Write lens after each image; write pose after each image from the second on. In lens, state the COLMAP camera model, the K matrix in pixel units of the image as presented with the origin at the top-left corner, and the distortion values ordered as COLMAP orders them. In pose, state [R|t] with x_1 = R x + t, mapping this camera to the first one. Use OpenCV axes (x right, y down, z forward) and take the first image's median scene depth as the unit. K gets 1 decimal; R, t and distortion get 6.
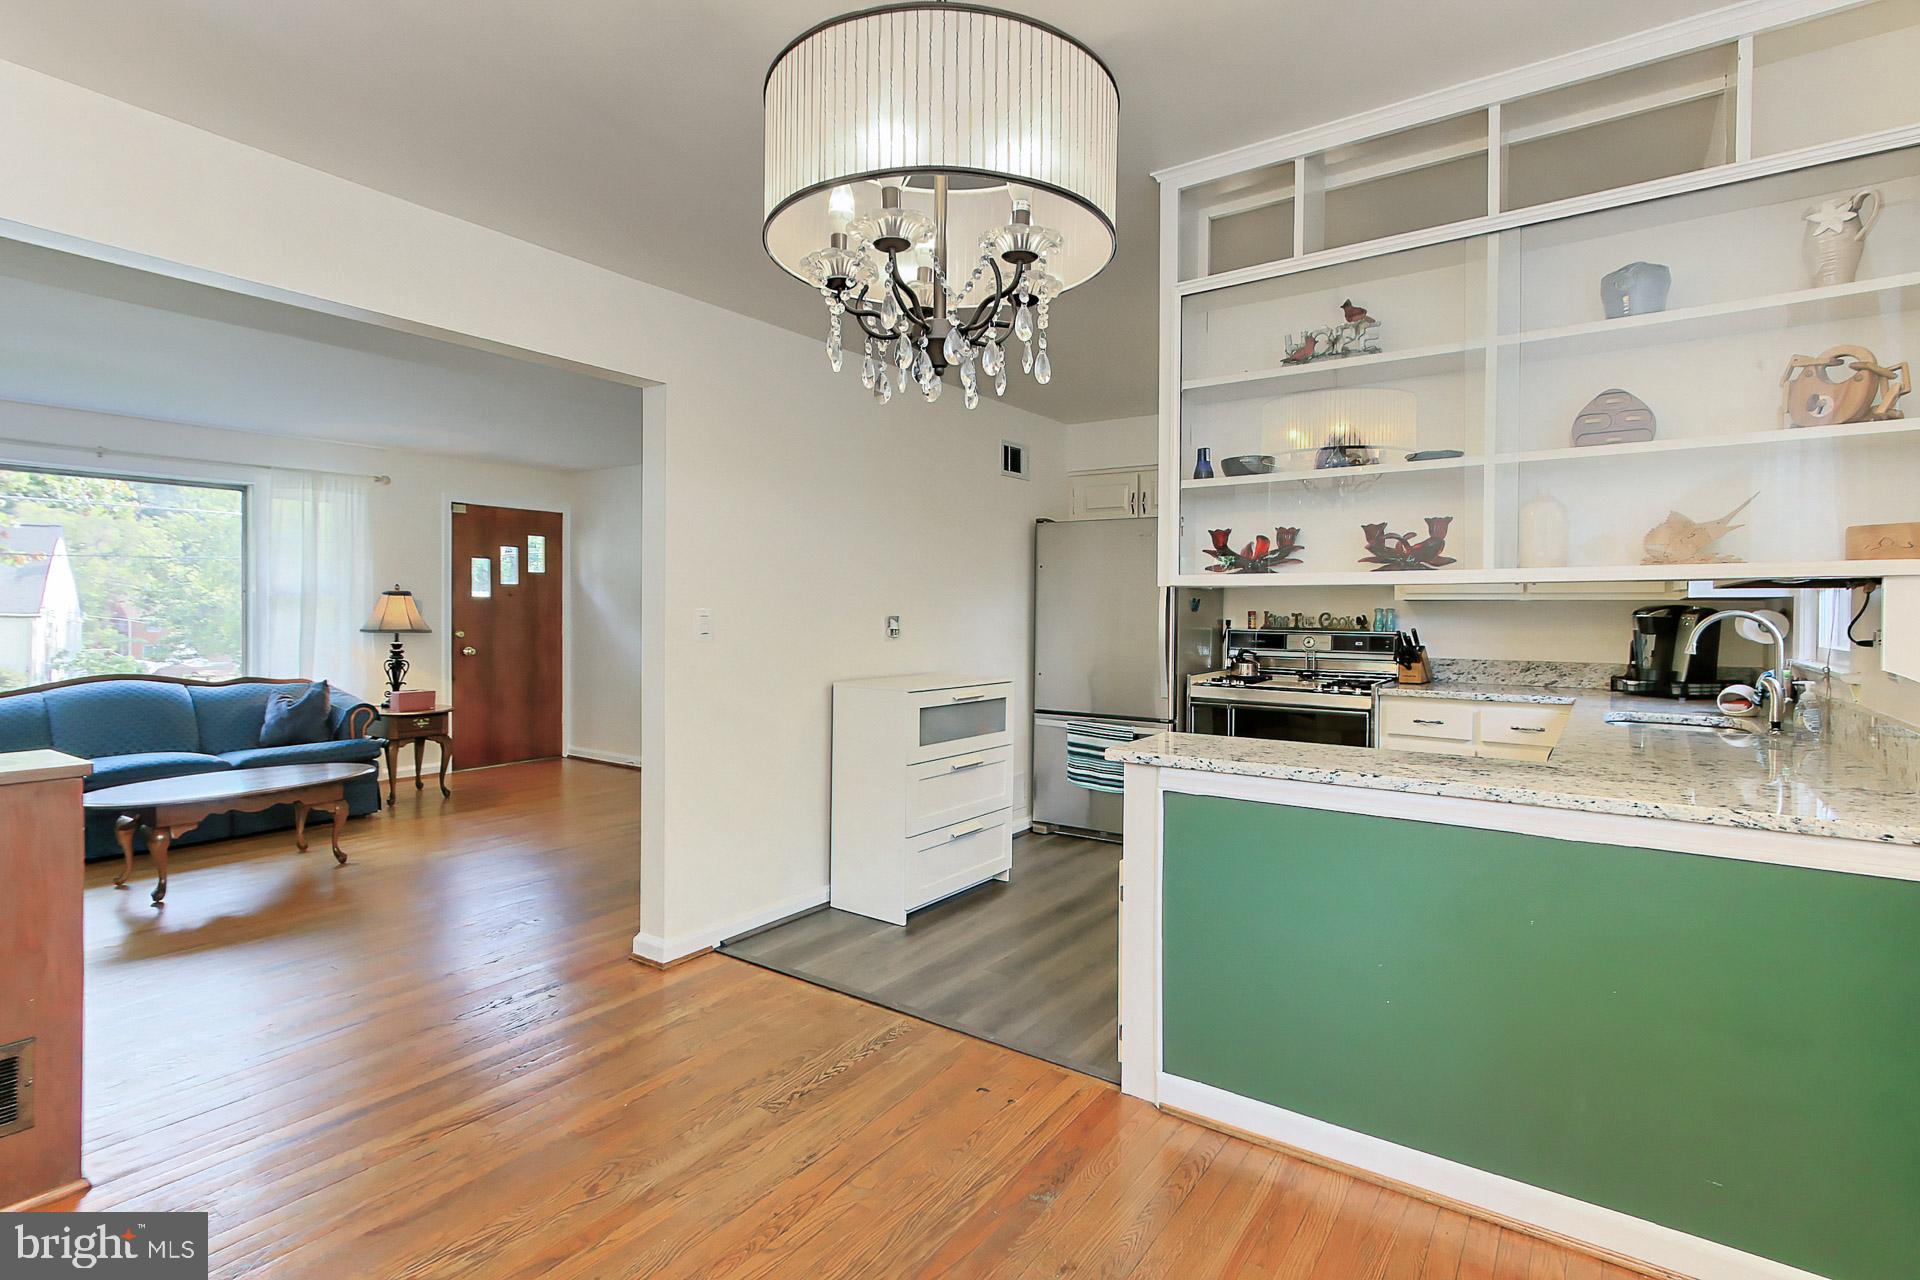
lens RADIAL K [[916.7, 0, 958.7], [0, 916.7, 613.3], [0, 0, 1]] dist [0.000713, 0.000029]
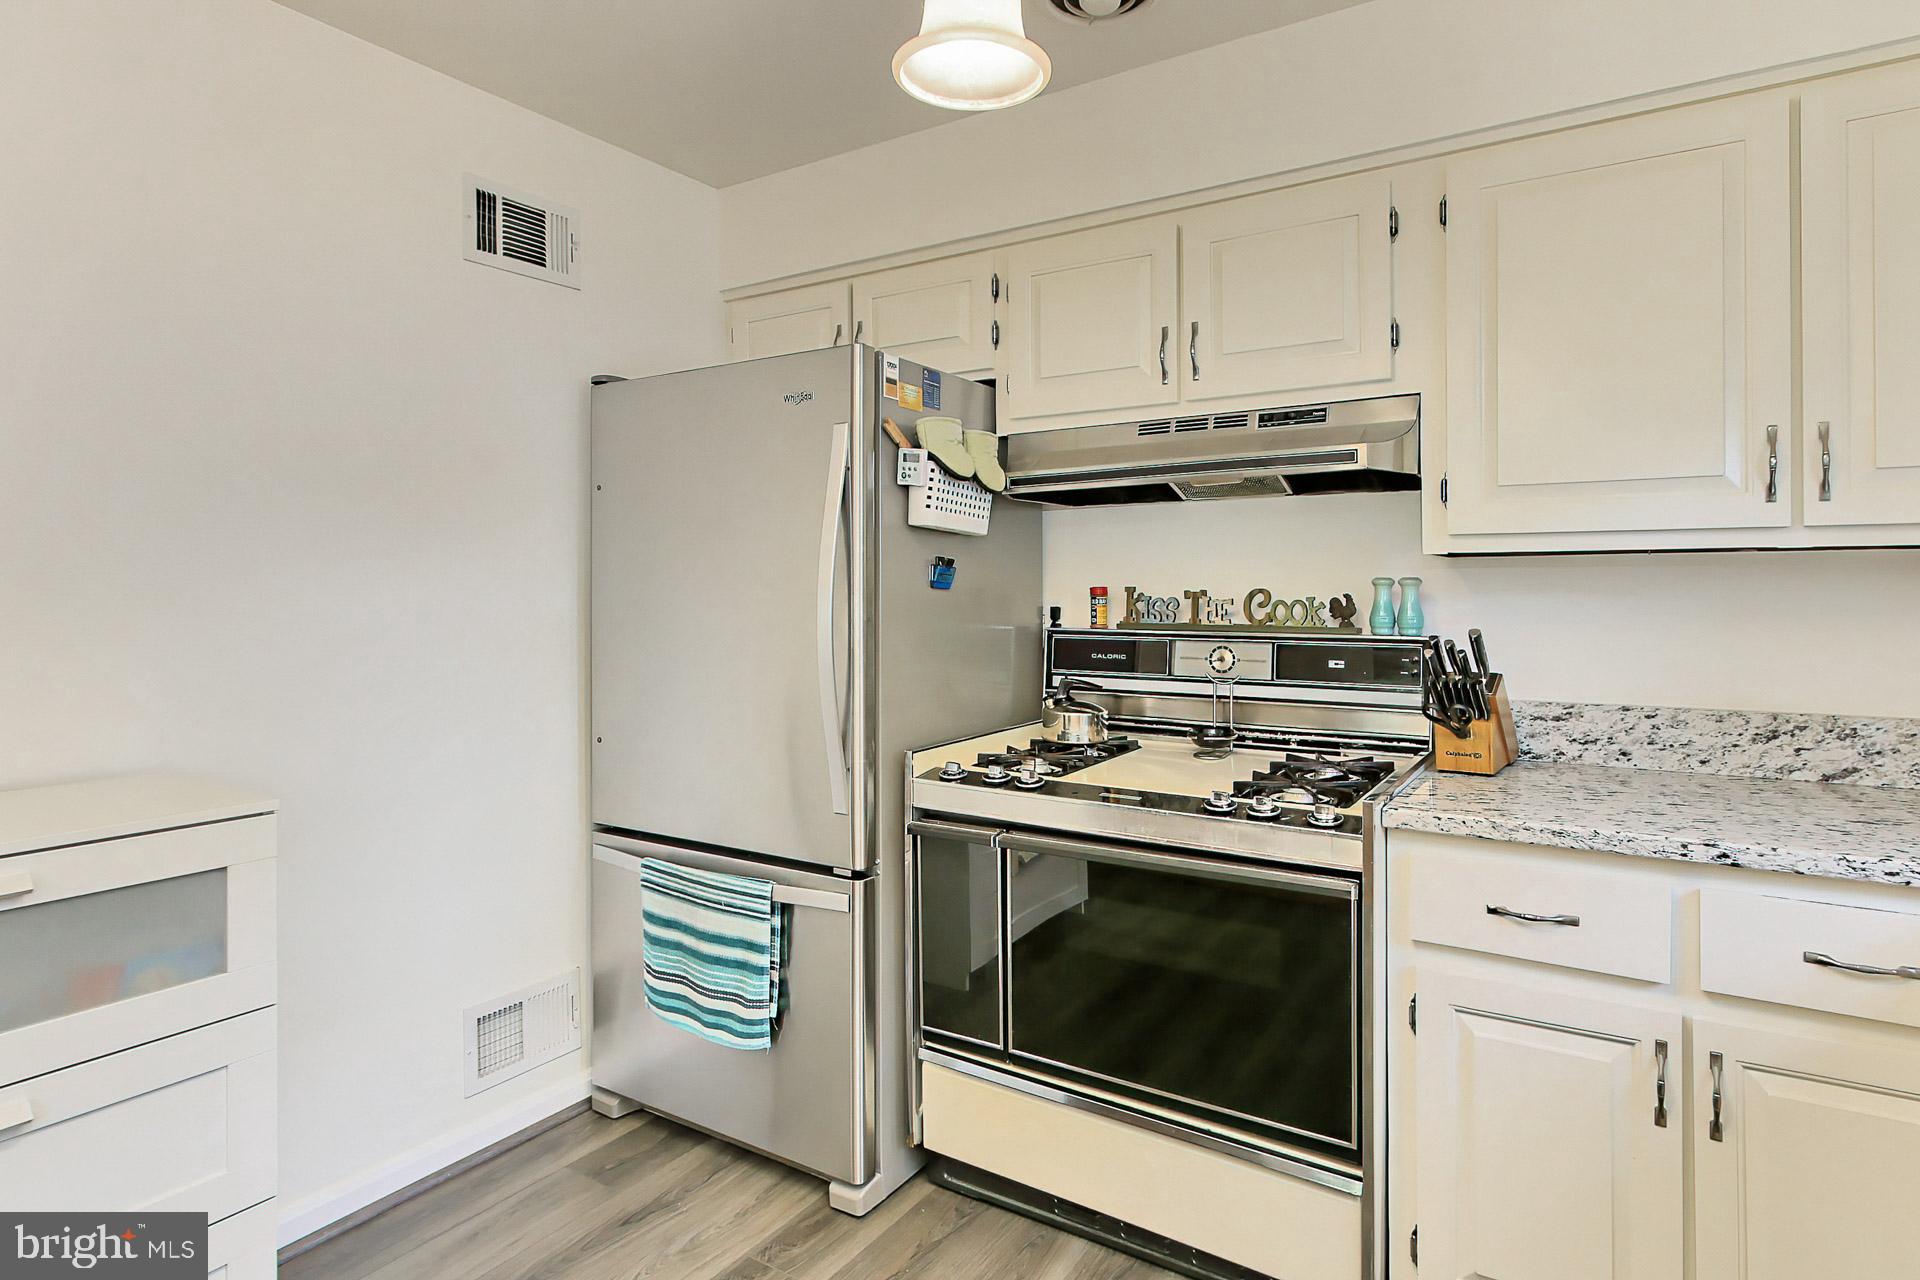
lens RADIAL K [[1037.7, 0, 977.0], [0, 1037.7, 583.6], [0, 0, 1]] dist [-0.002683, 0.002315]
pose [[0.998431, -0.010283, 0.055049, 0.250673], [0.010809, 0.999899, -0.009271, -0.000179], [-0.054948, 0.009852, 0.998441, 0.544756]]
